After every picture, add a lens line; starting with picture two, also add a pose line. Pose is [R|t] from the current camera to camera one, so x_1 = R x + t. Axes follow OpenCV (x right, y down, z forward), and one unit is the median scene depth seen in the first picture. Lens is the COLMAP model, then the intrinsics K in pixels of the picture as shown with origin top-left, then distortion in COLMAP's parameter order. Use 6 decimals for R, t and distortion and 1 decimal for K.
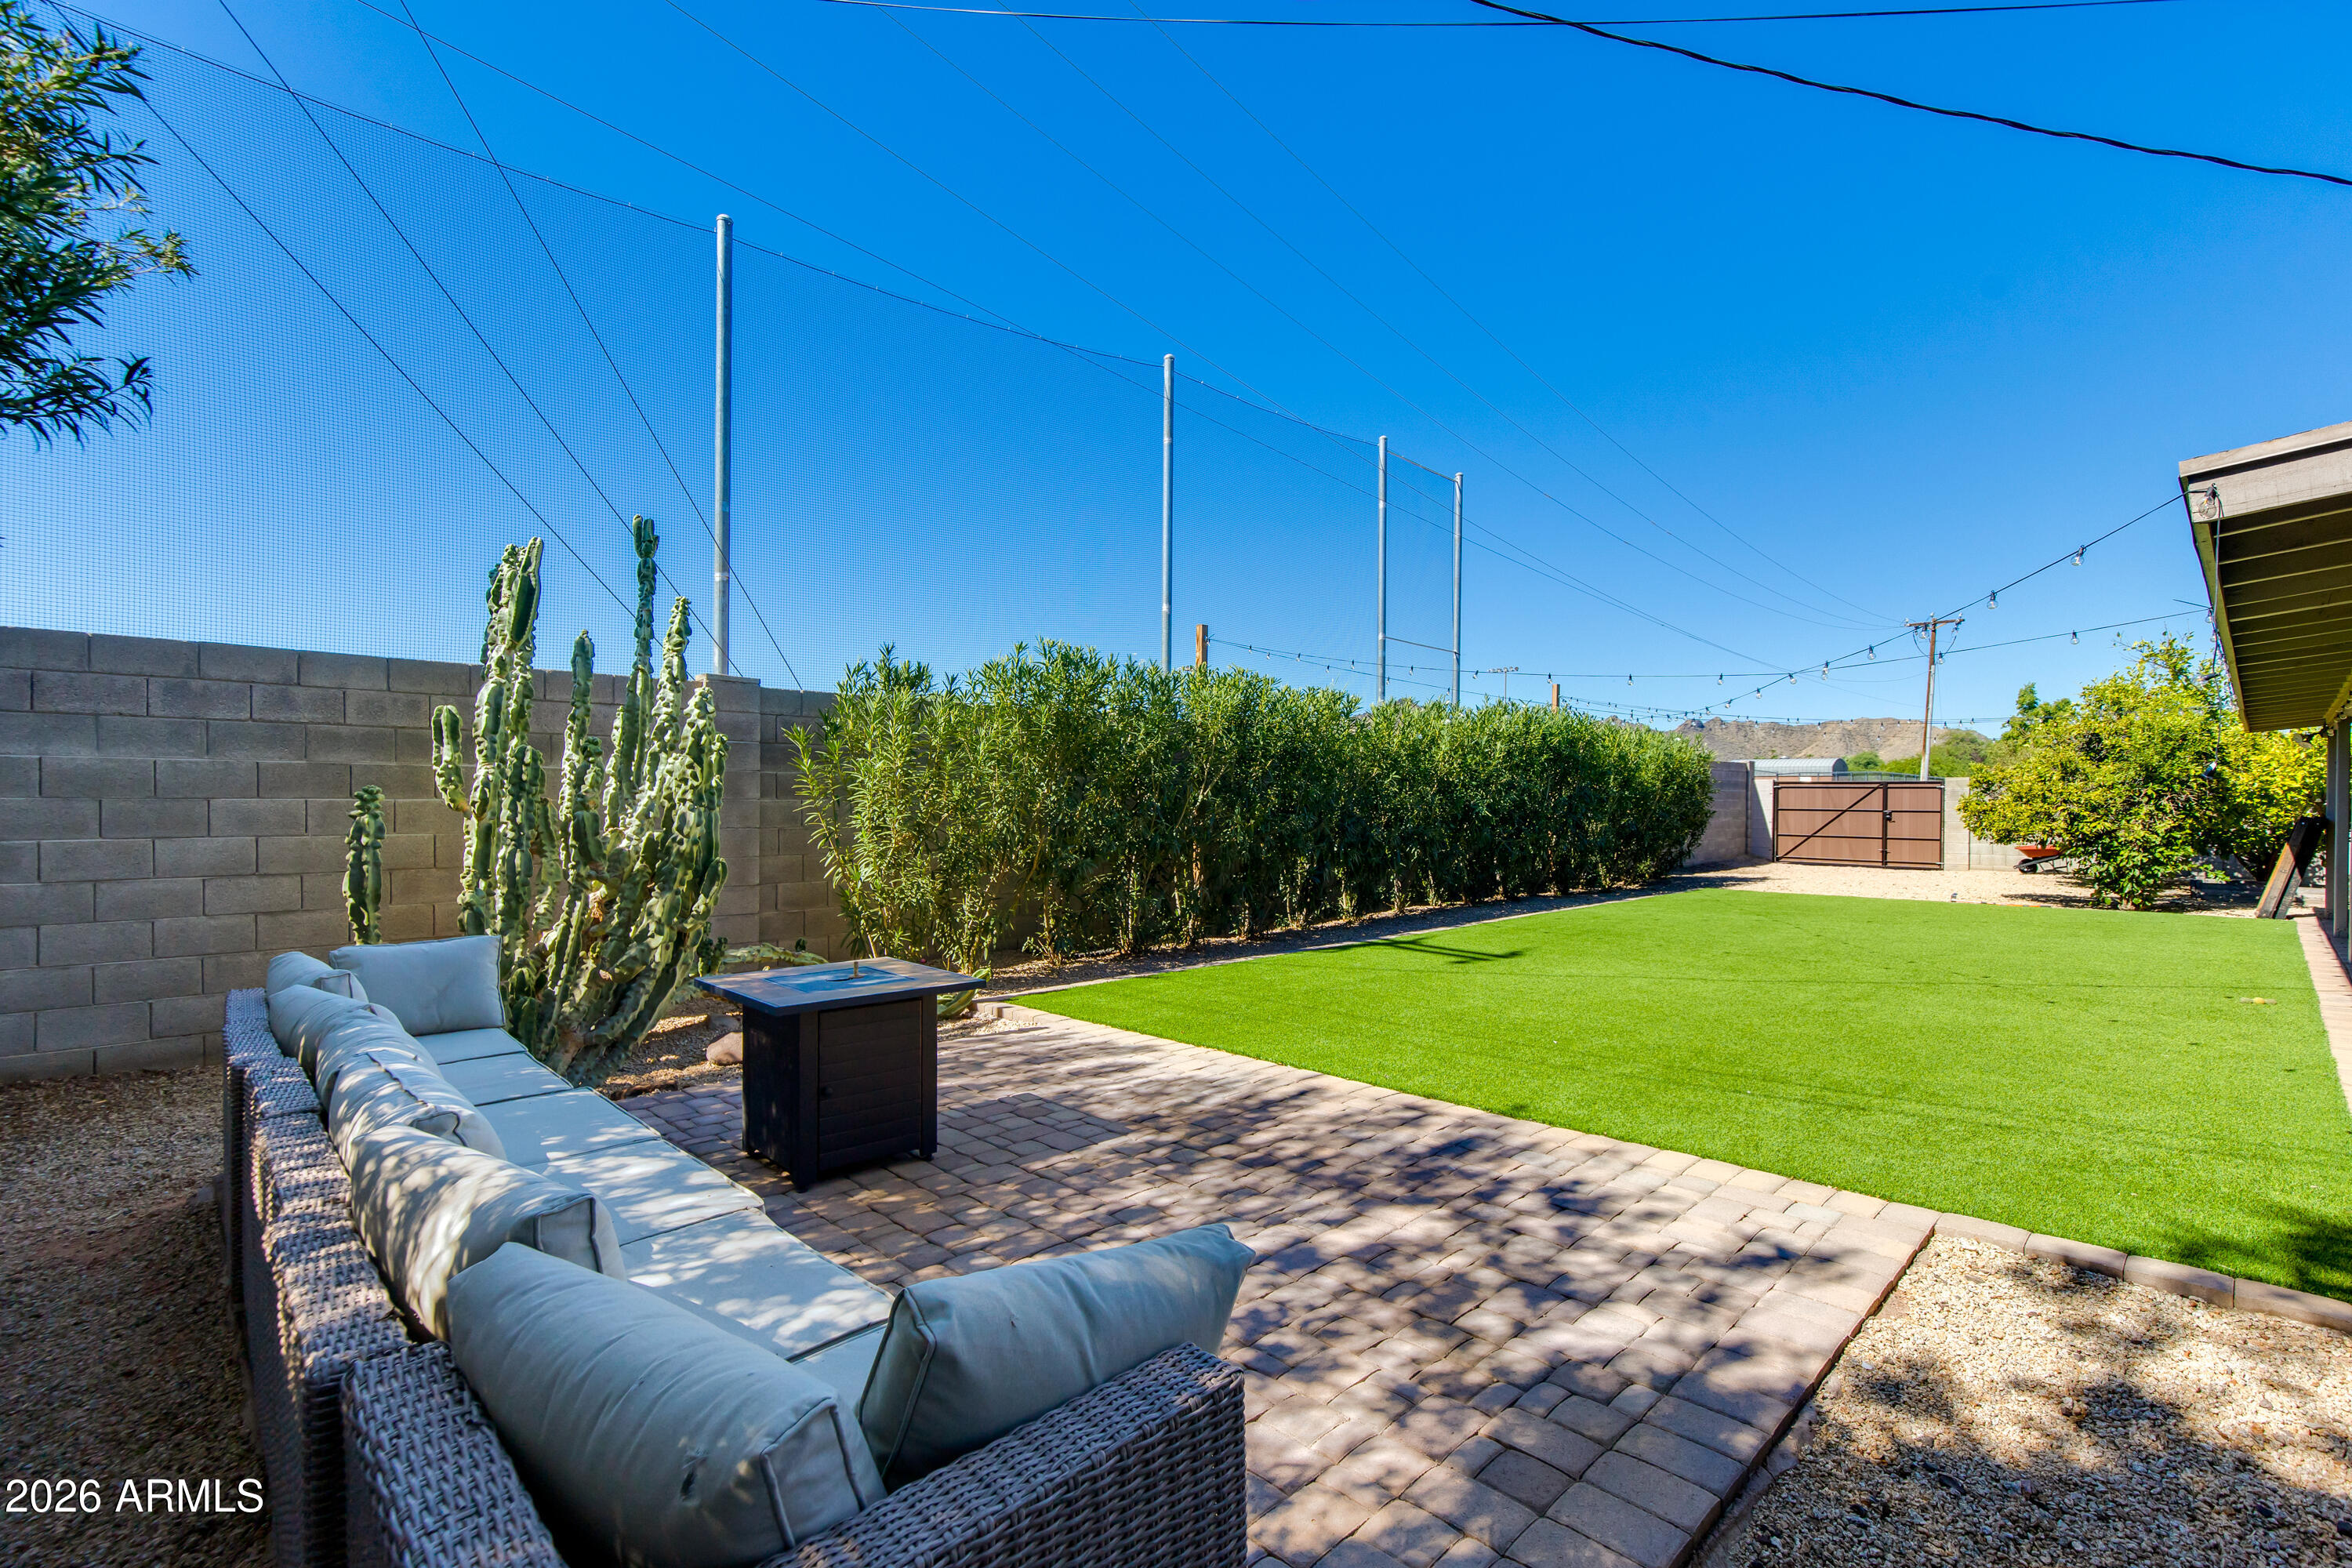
lens RADIAL K [[1064.7, 0, 1180.9], [0, 1064.7, 794.8], [0, 0, 1]] dist [0.008818, -0.000363]
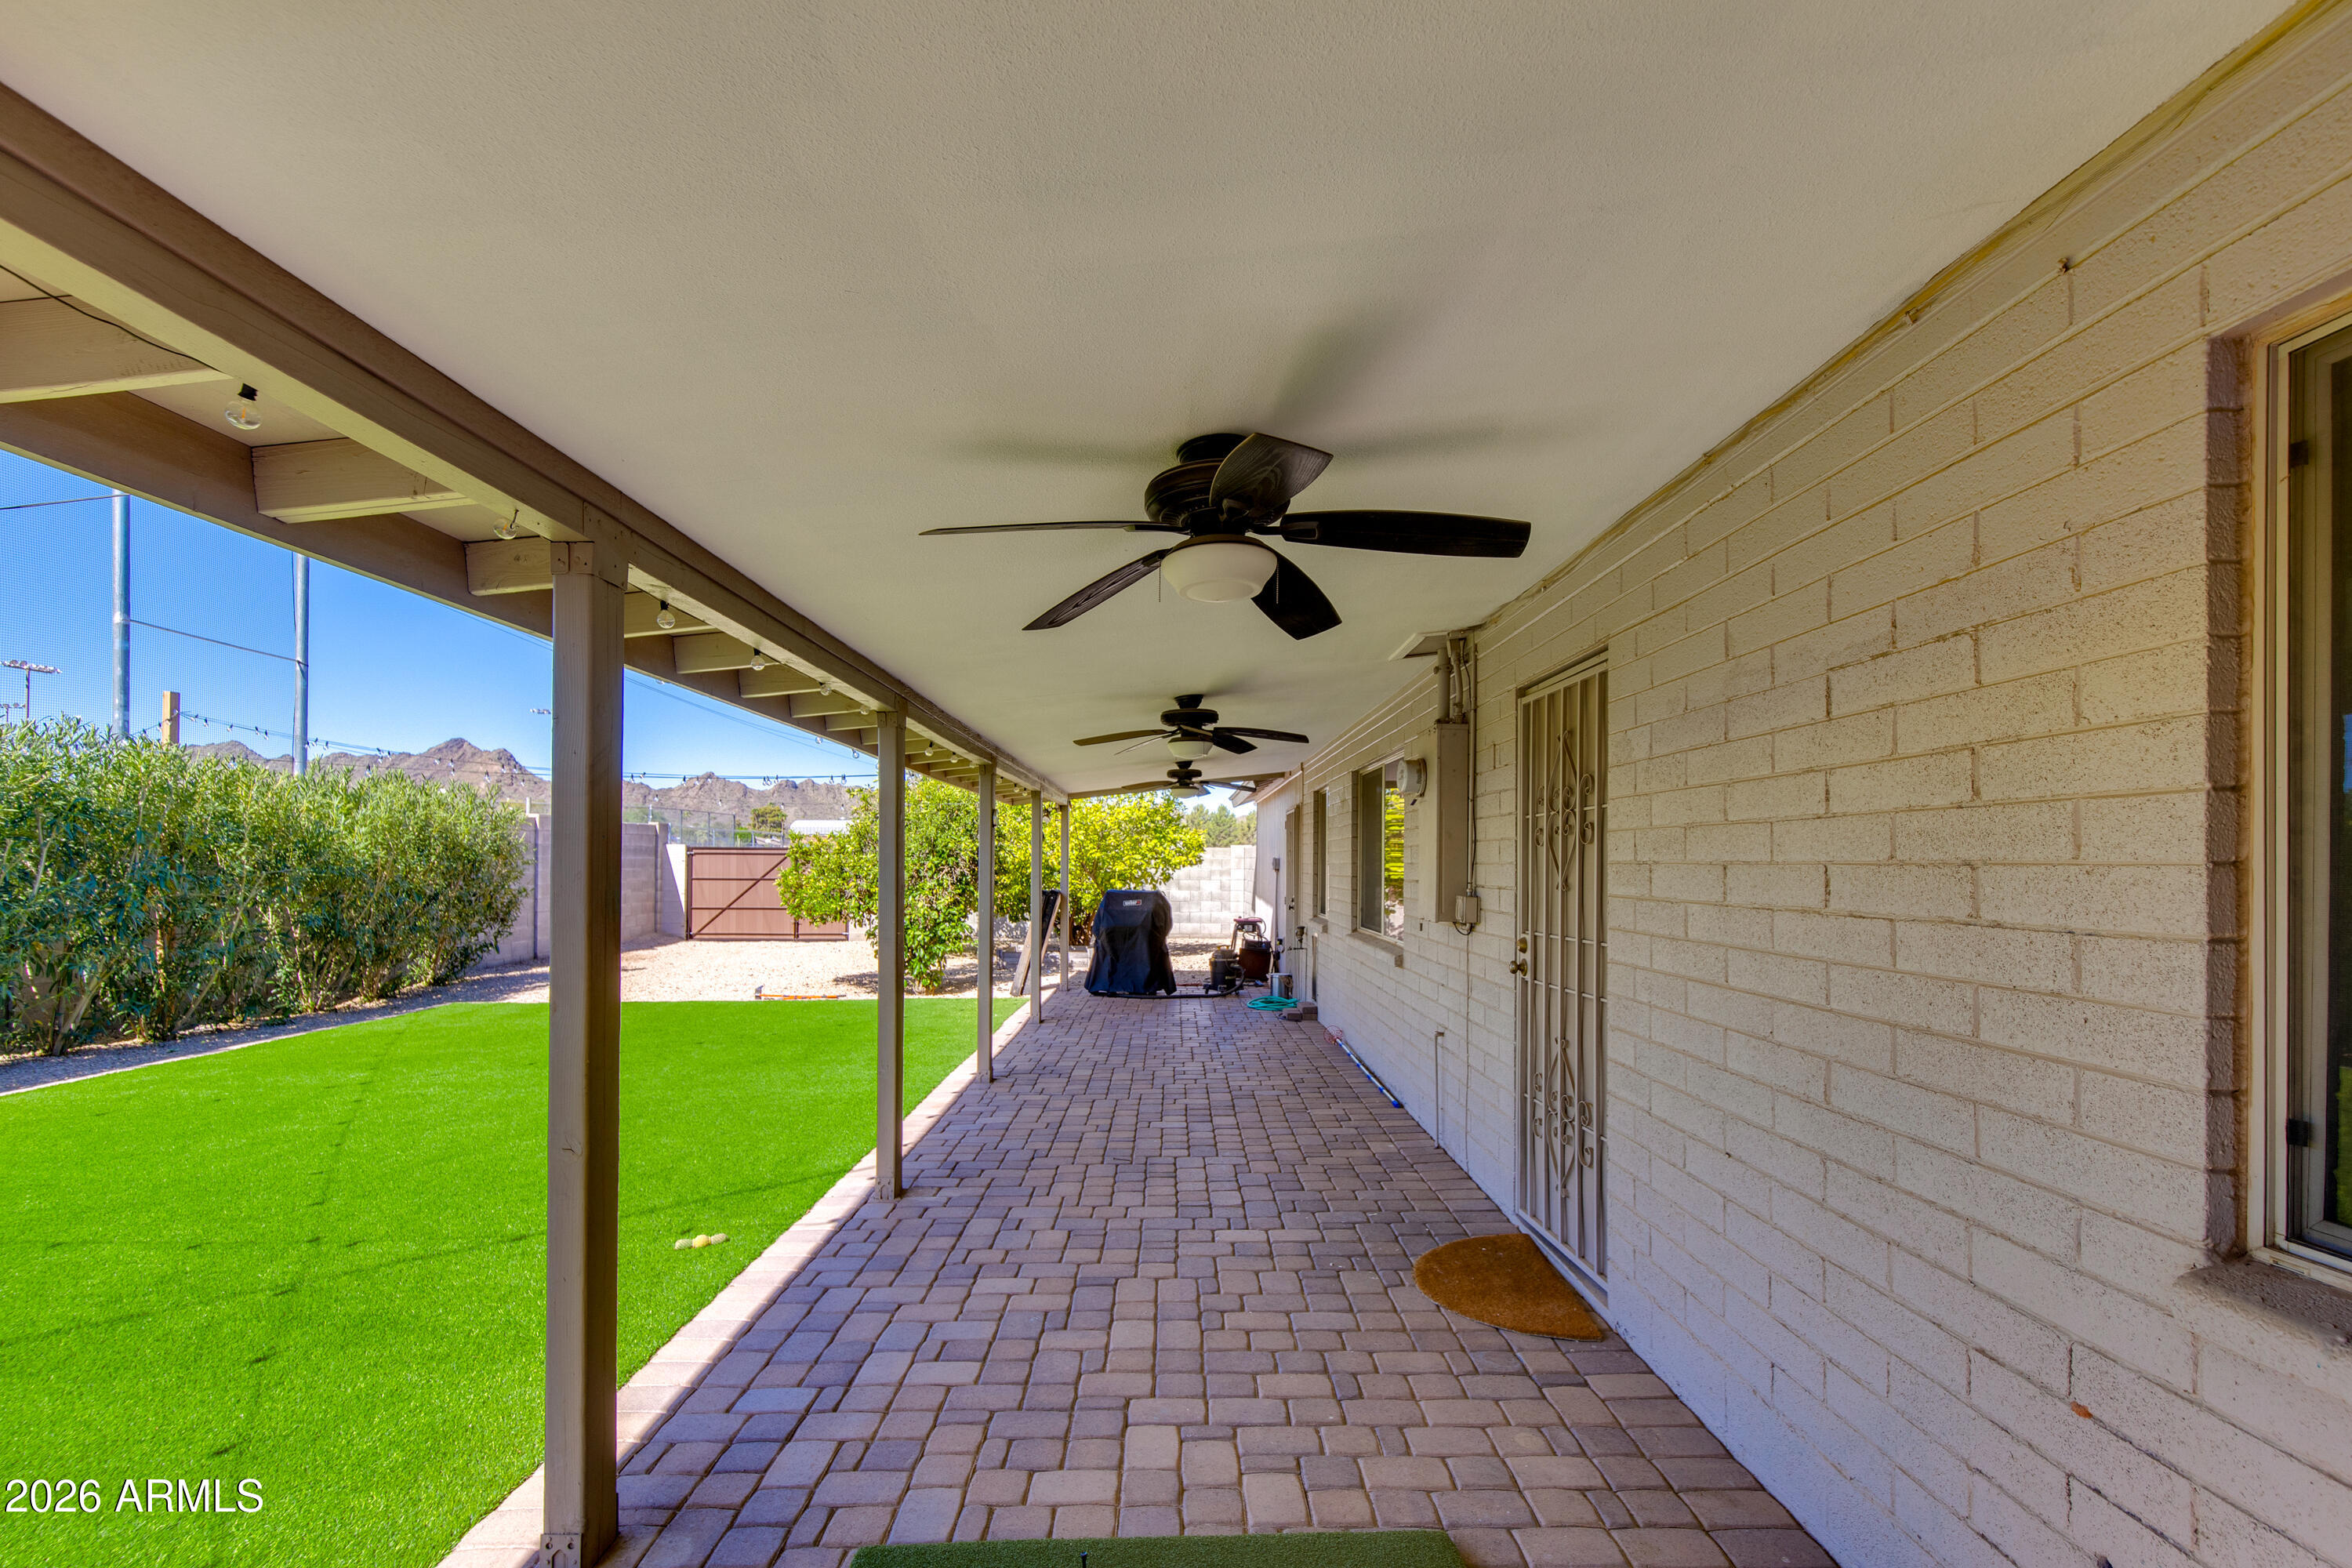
lens RADIAL K [[1074.2, 0, 1165.2], [0, 1074.2, 859.6], [0, 0, 1]] dist [0.014004, -0.001488]
pose [[0.700408, -0.004922, 0.713725, 0.343210], [0.000974, 0.999982, 0.005940, -0.011894], [-0.713742, -0.003466, 0.700400, 0.181914]]
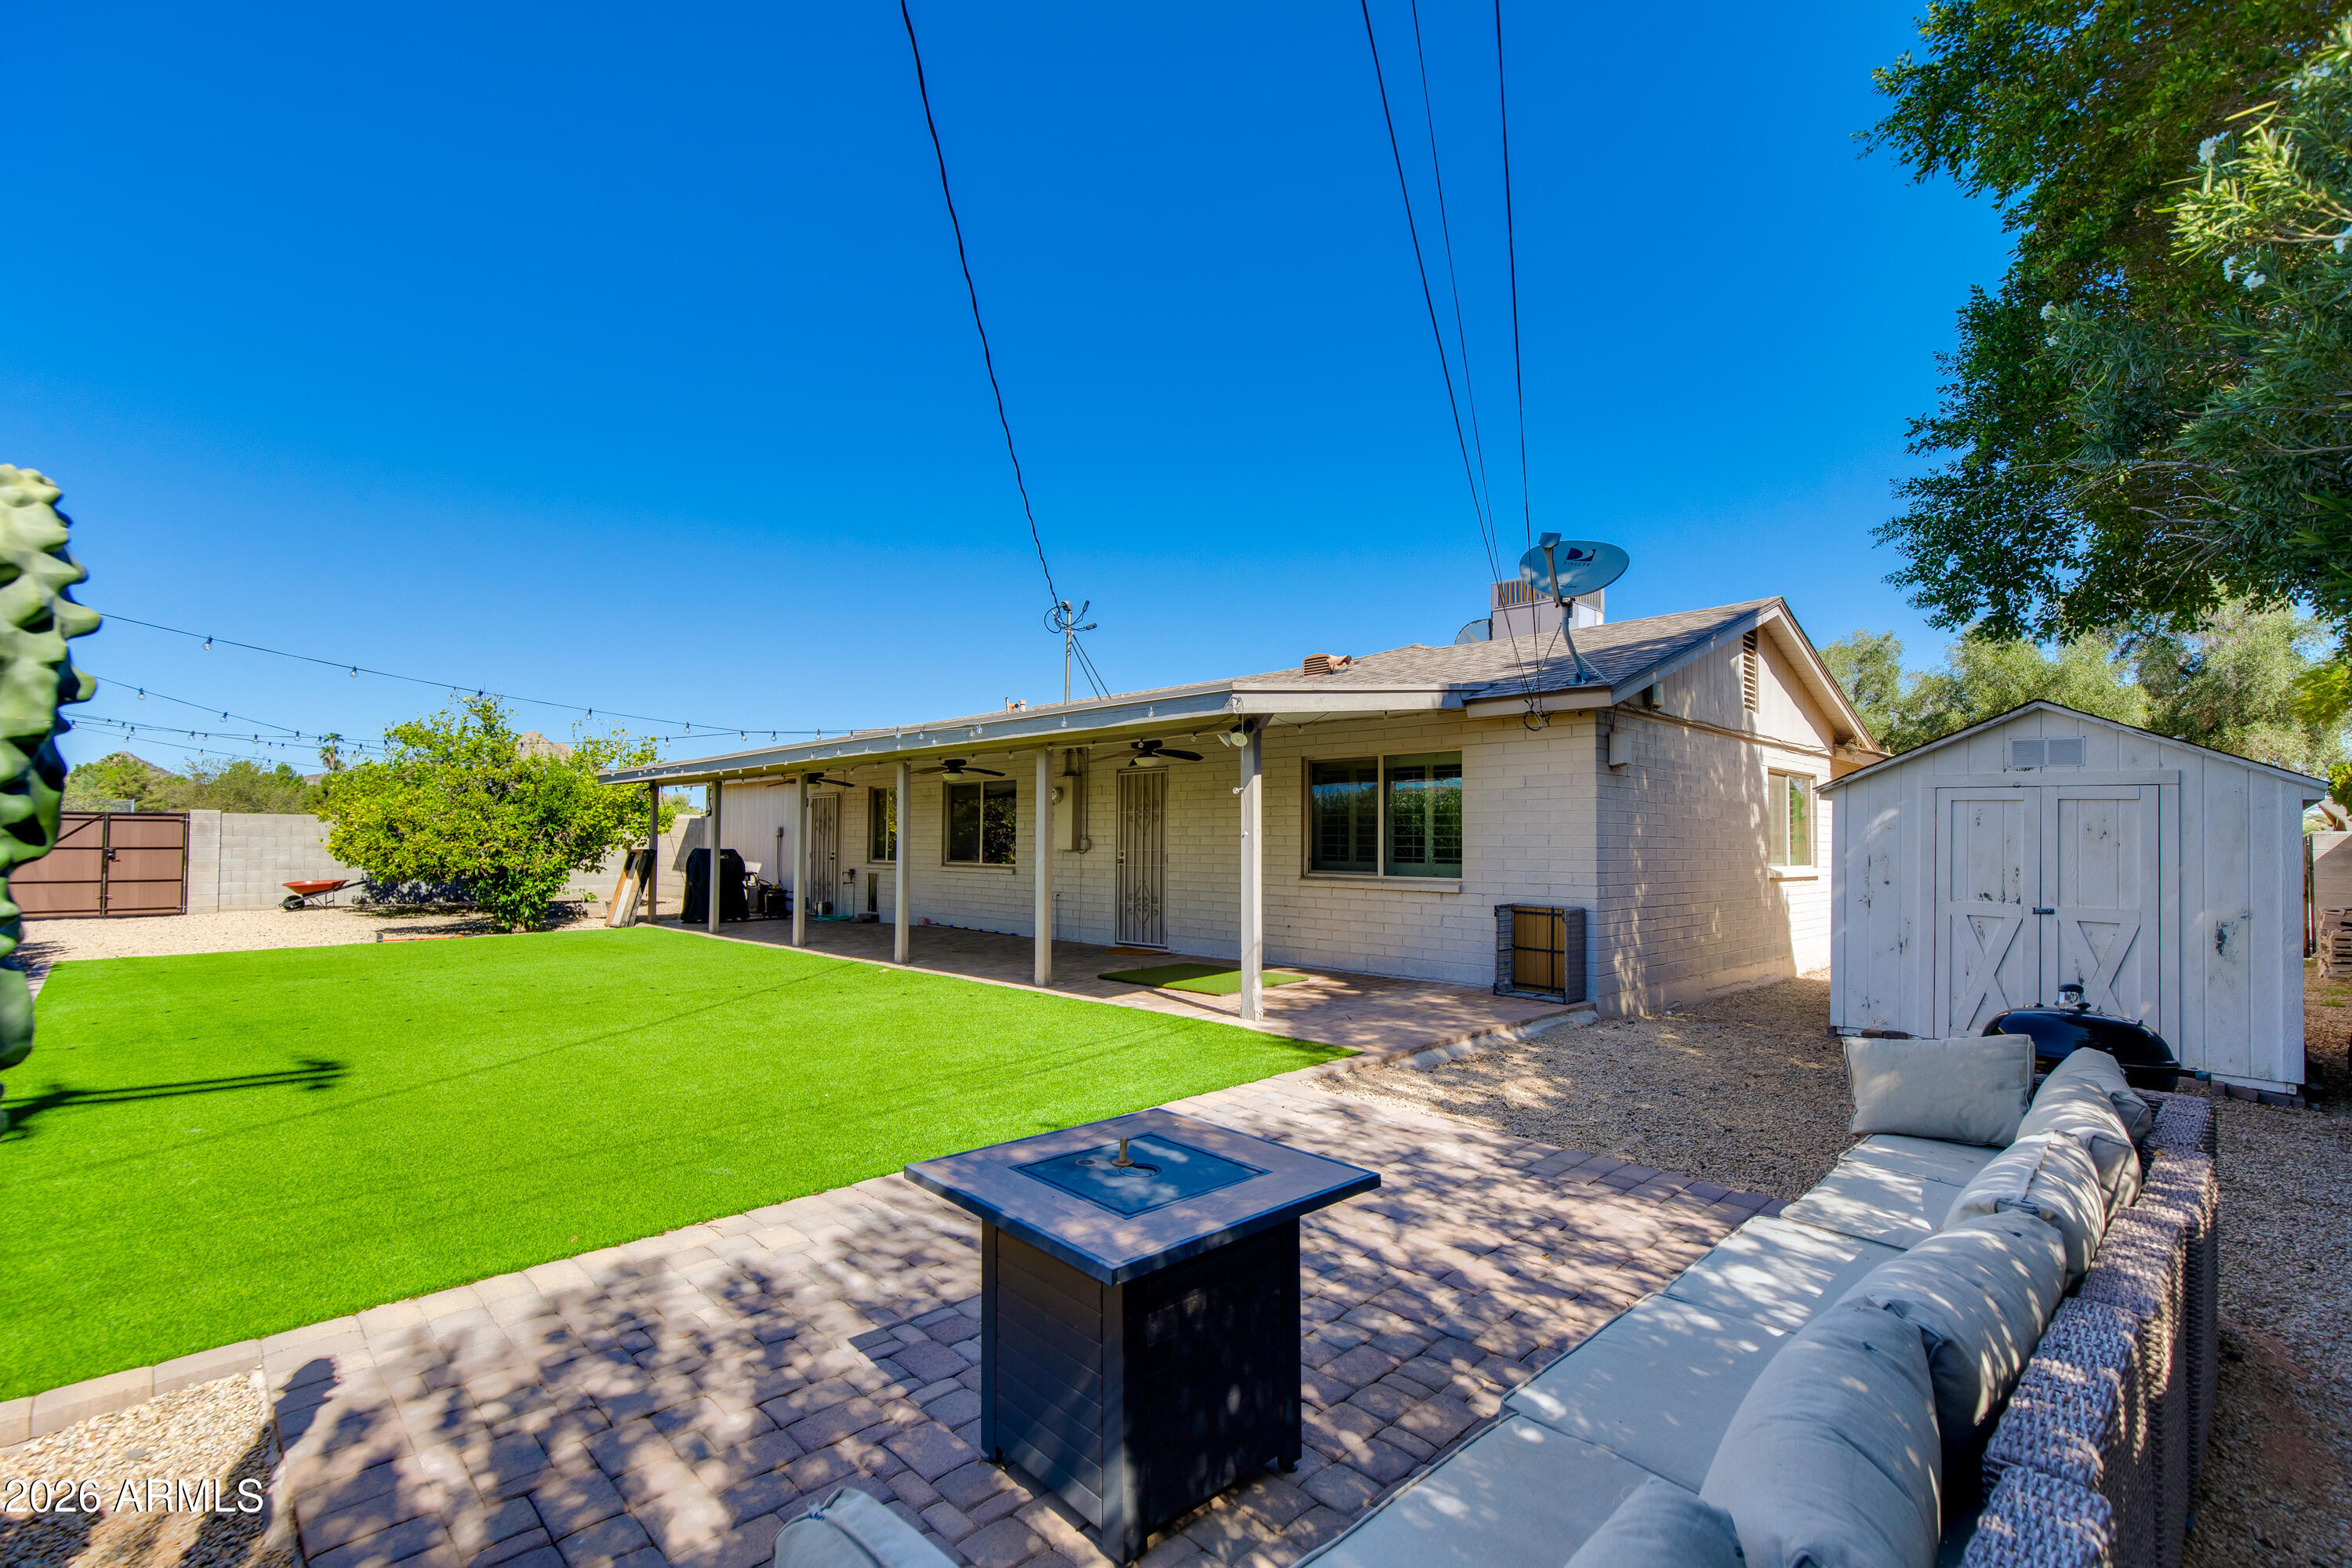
lens RADIAL K [[1071.5, 0, 1173.6], [0, 1071.5, 807.6], [0, 0, 1]] dist [0.007886, -0.000873]
pose [[0.001050, 0.022150, 0.999754, -0.258895], [-0.007832, 0.999724, -0.022141, -0.006134], [-0.999969, -0.007807, 0.001223, 0.270193]]
